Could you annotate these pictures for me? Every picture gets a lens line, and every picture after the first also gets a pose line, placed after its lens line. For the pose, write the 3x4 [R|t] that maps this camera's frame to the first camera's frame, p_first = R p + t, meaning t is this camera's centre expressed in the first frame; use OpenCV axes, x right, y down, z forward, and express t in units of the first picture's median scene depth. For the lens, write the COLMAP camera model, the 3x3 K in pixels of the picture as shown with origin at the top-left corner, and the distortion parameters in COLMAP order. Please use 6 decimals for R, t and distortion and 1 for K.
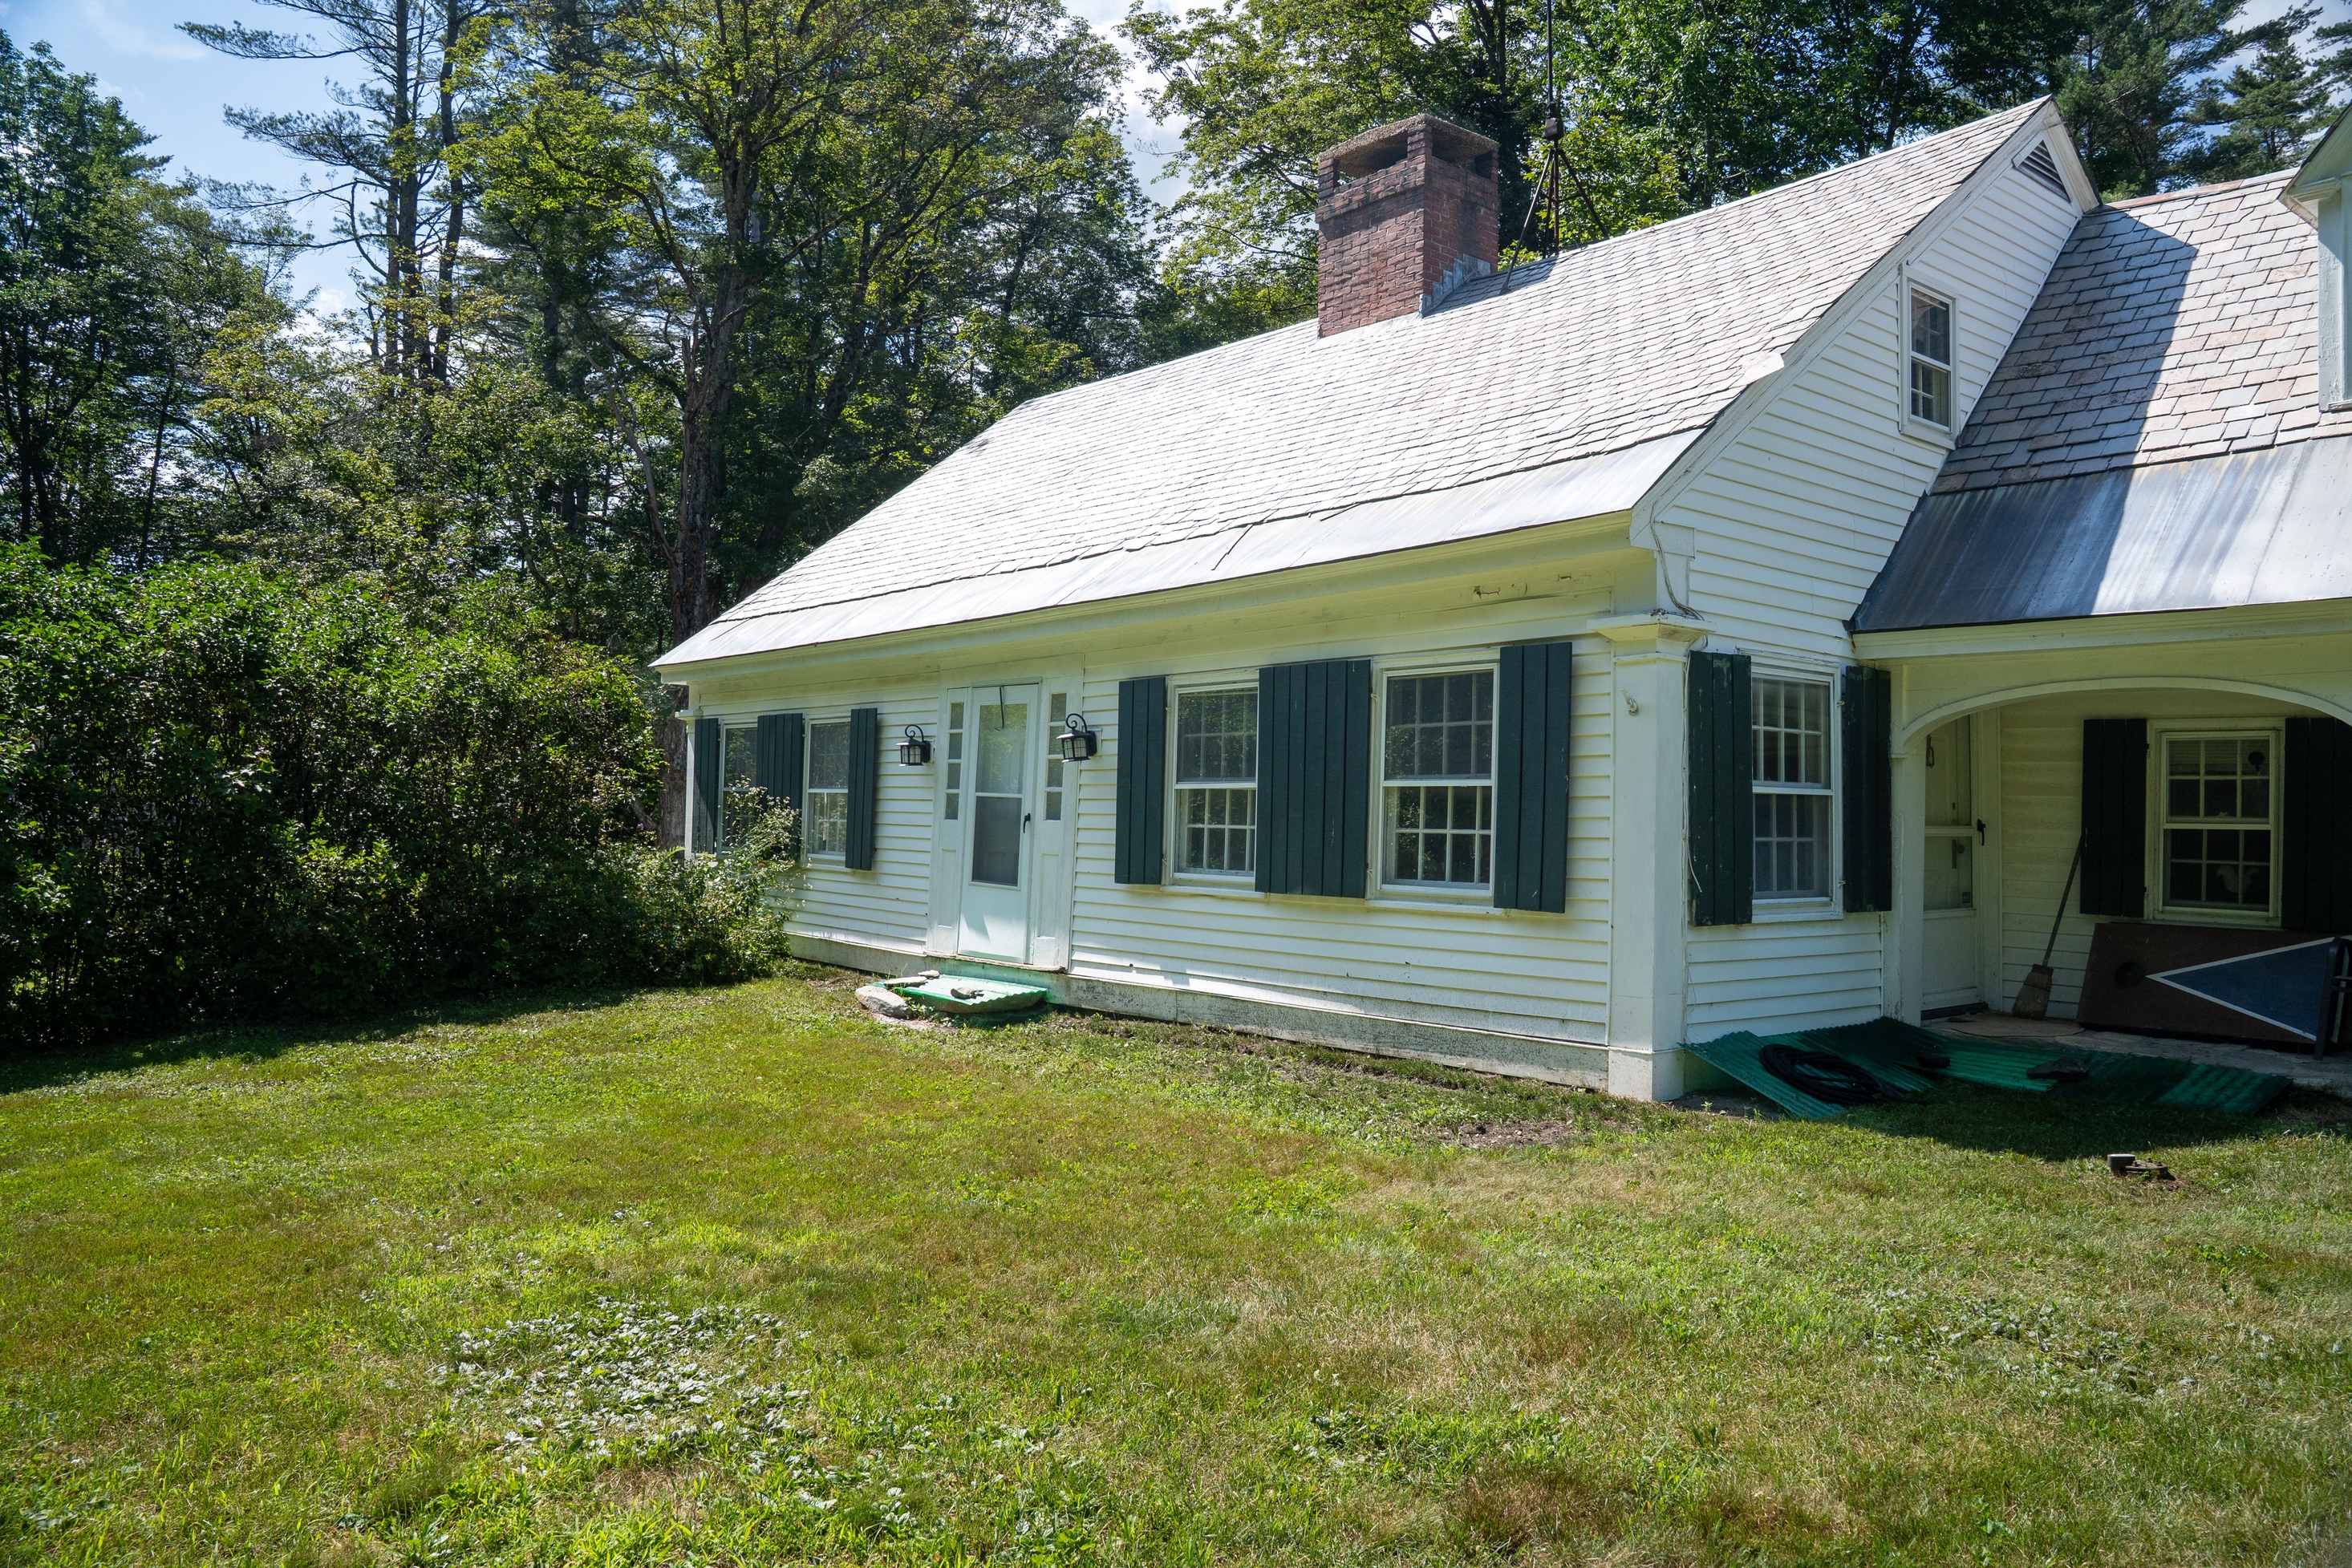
lens RADIAL K [[1634.1, 0, 1176.0], [0, 1634.1, 784.0], [0, 0, 1]] dist [-0.124684, -0.000048]
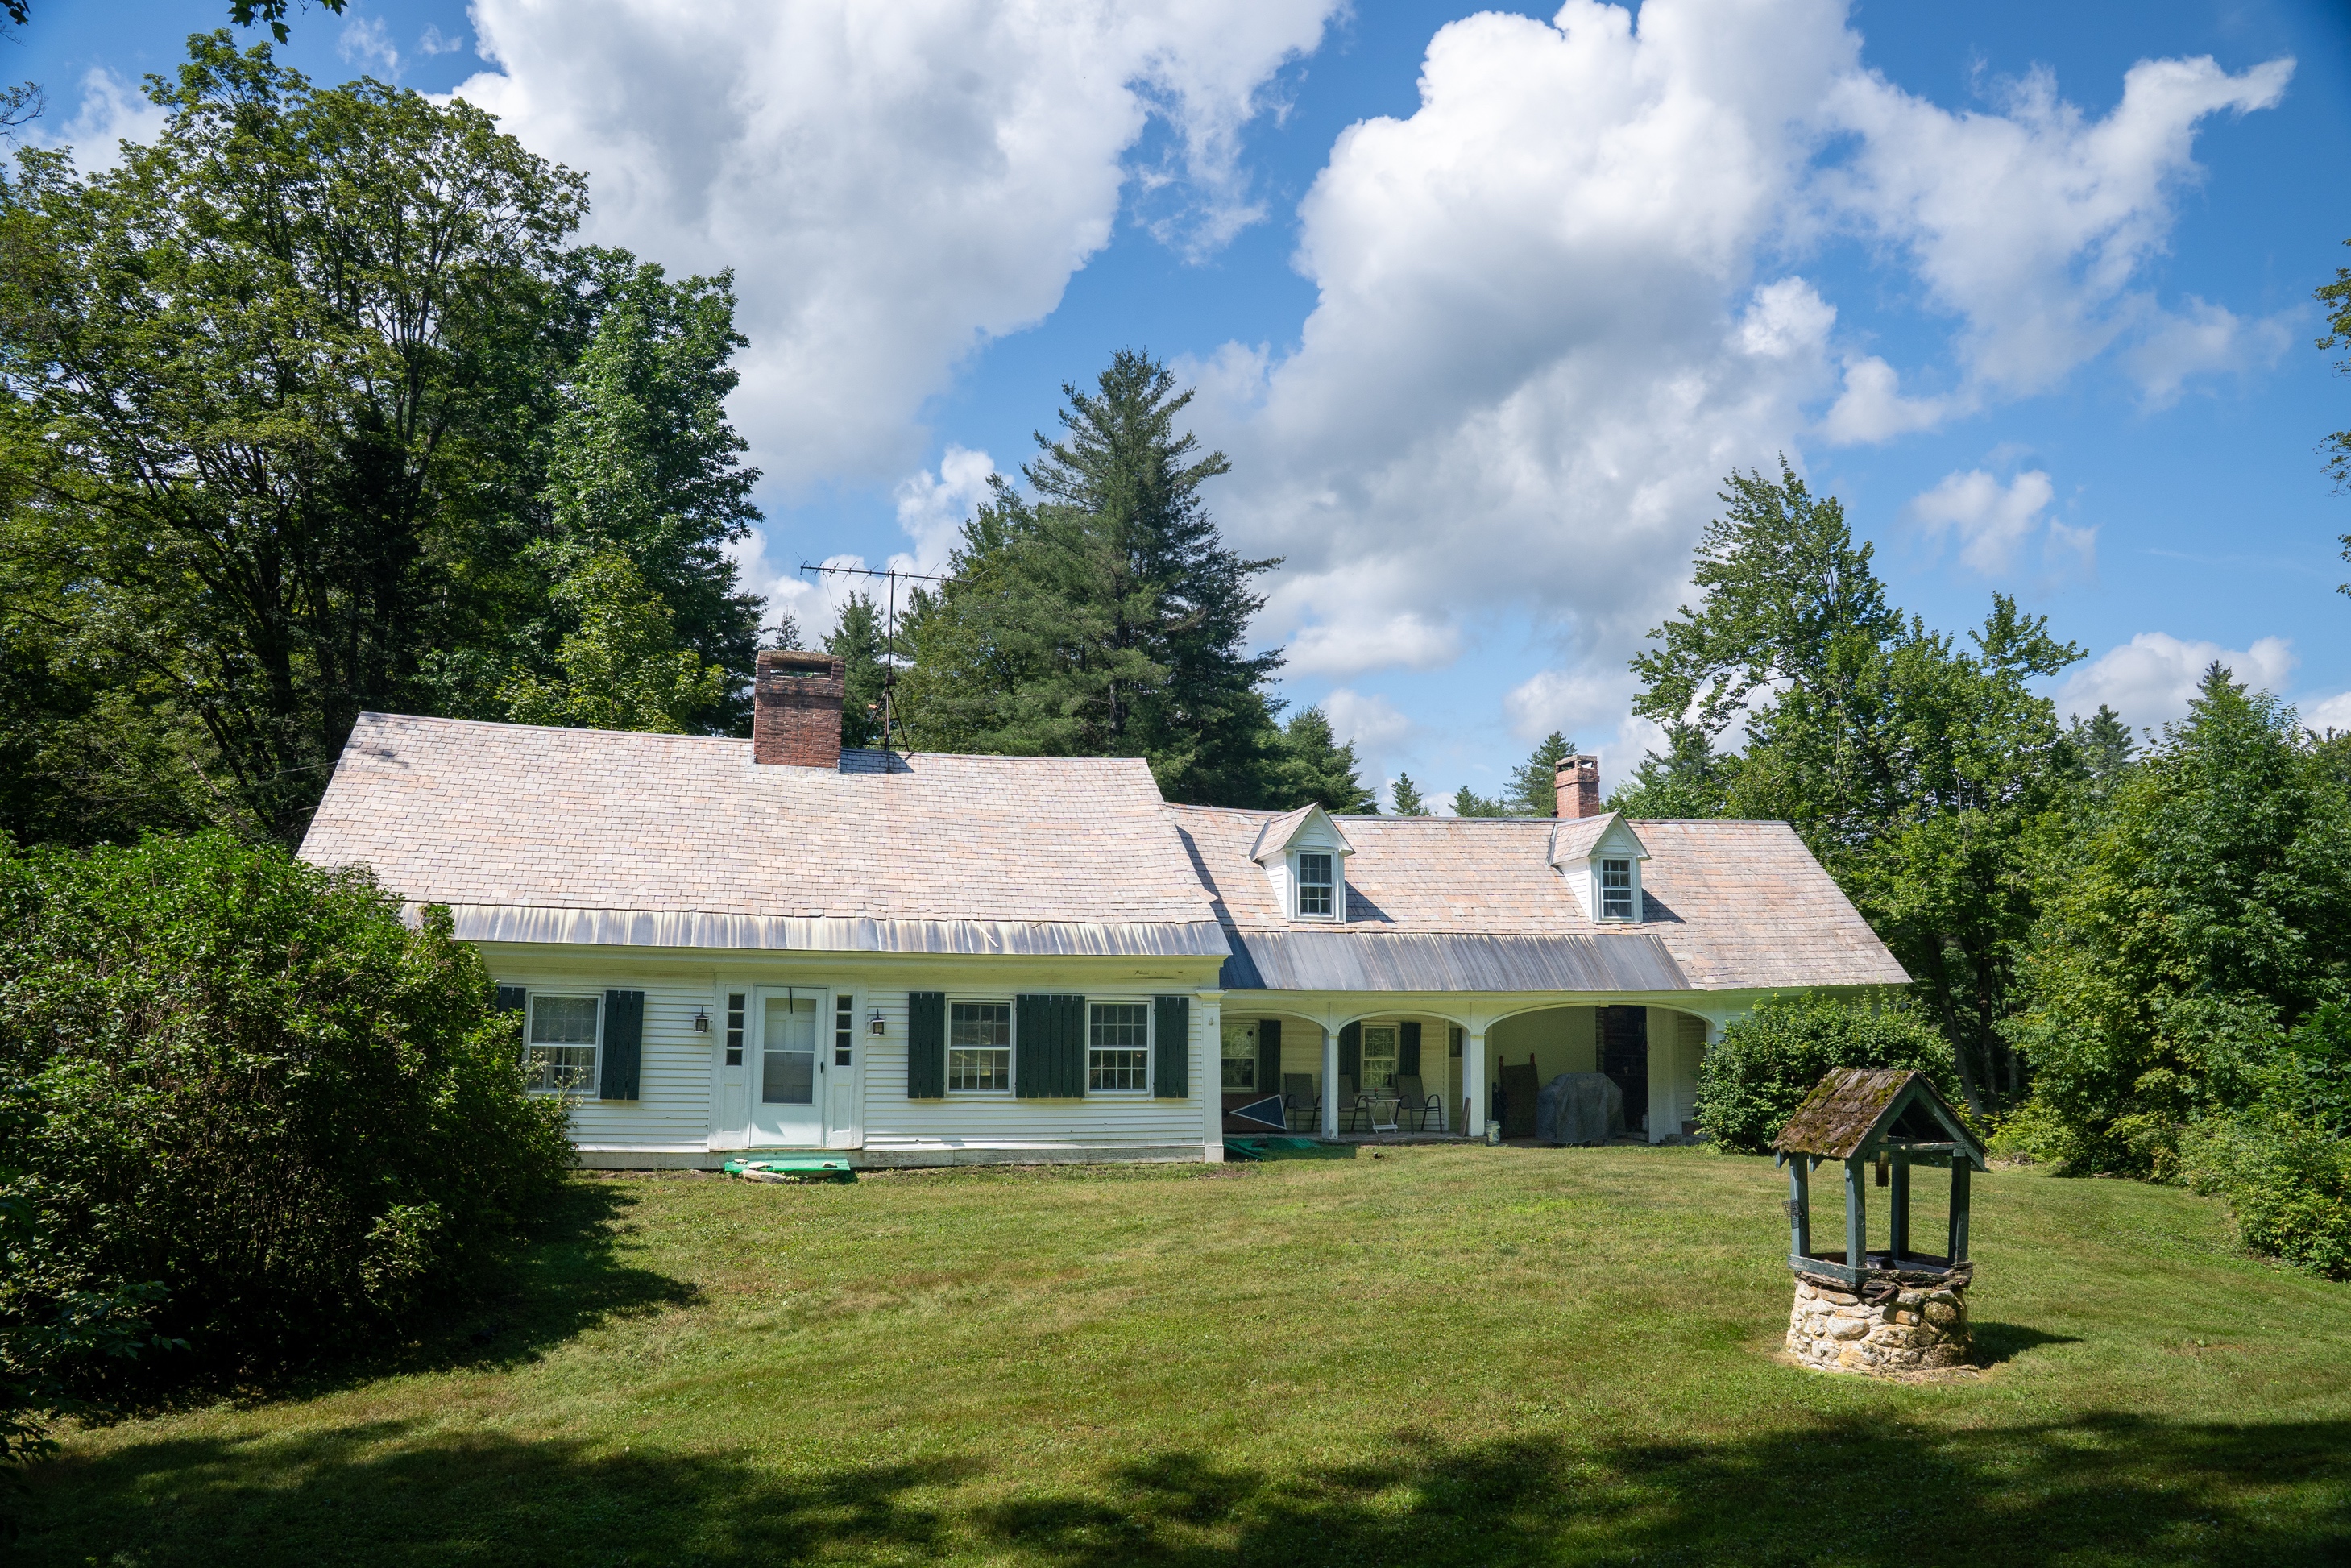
lens RADIAL K [[1633.6, 0, 1175.5], [0, 1633.6, 784.0], [0, 0, 1]] dist [-0.124684, -0.000048]
pose [[0.438605, 0.132293, 0.888889, -1.610840], [-0.012679, 0.989918, -0.141073, -0.040034], [-0.898590, 0.050605, 0.435861, -0.136258]]
